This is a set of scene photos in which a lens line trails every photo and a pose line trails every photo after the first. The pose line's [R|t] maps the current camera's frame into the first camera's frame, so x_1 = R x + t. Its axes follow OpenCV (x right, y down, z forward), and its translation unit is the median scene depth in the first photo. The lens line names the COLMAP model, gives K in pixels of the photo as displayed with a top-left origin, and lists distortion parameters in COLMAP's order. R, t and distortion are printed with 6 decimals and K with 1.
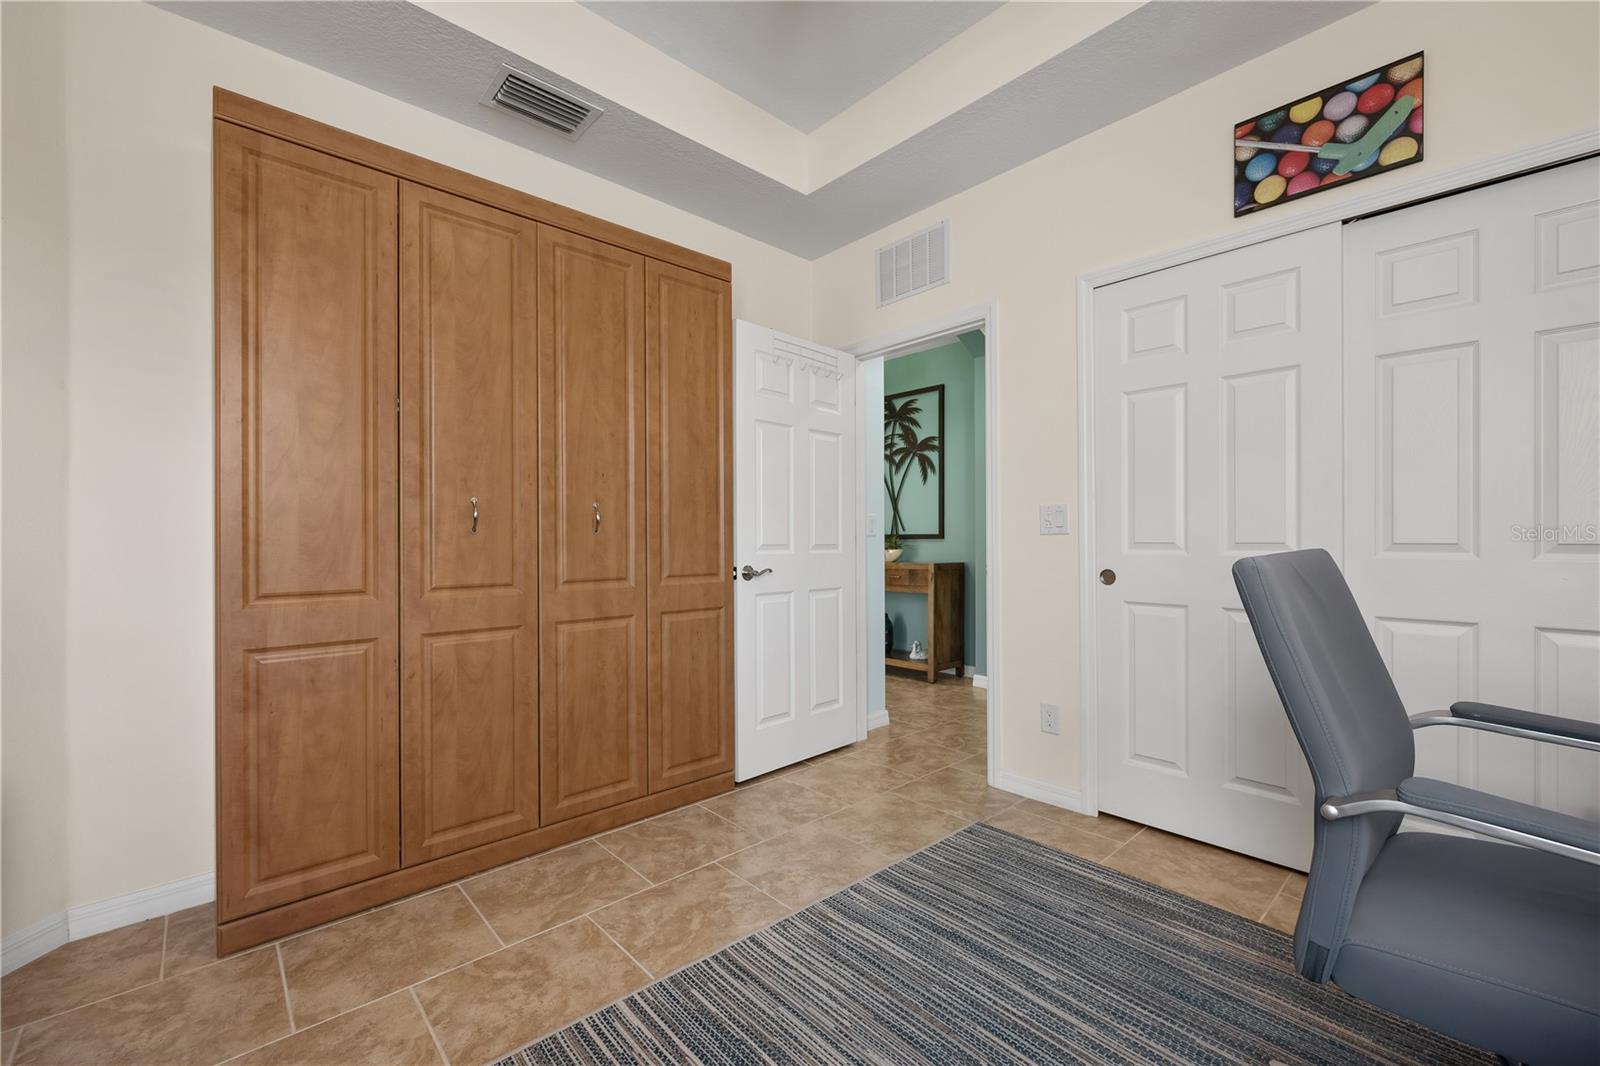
lens RADIAL K [[657.3, 0, 807.3], [0, 657.3, 536.4], [0, 0, 1]] dist [-0.001486, -0.000236]
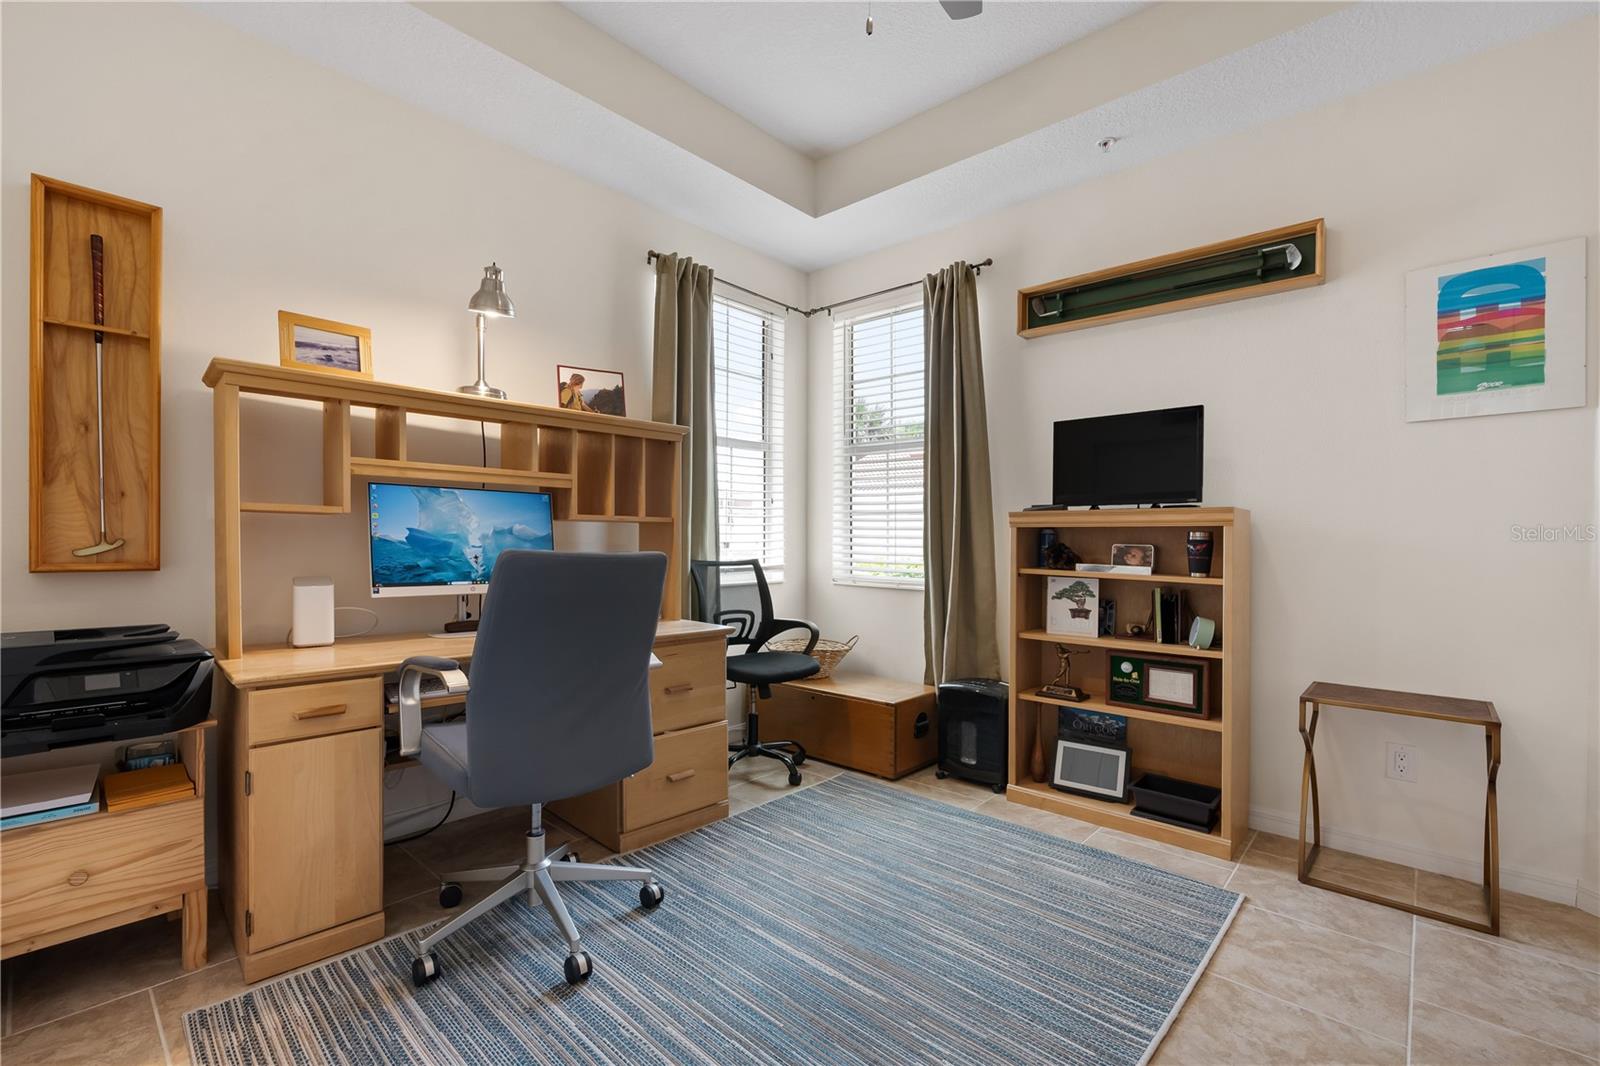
lens RADIAL K [[694.9, 0, 800.0], [0, 694.9, 533.0], [0, 0, 1]] dist [0.000275, 0.000017]
pose [[-0.996930, -0.002449, -0.078262, 0.306507], [-0.002065, 0.999985, -0.004986, -0.001620], [0.078273, -0.004809, -0.996920, 1.994766]]
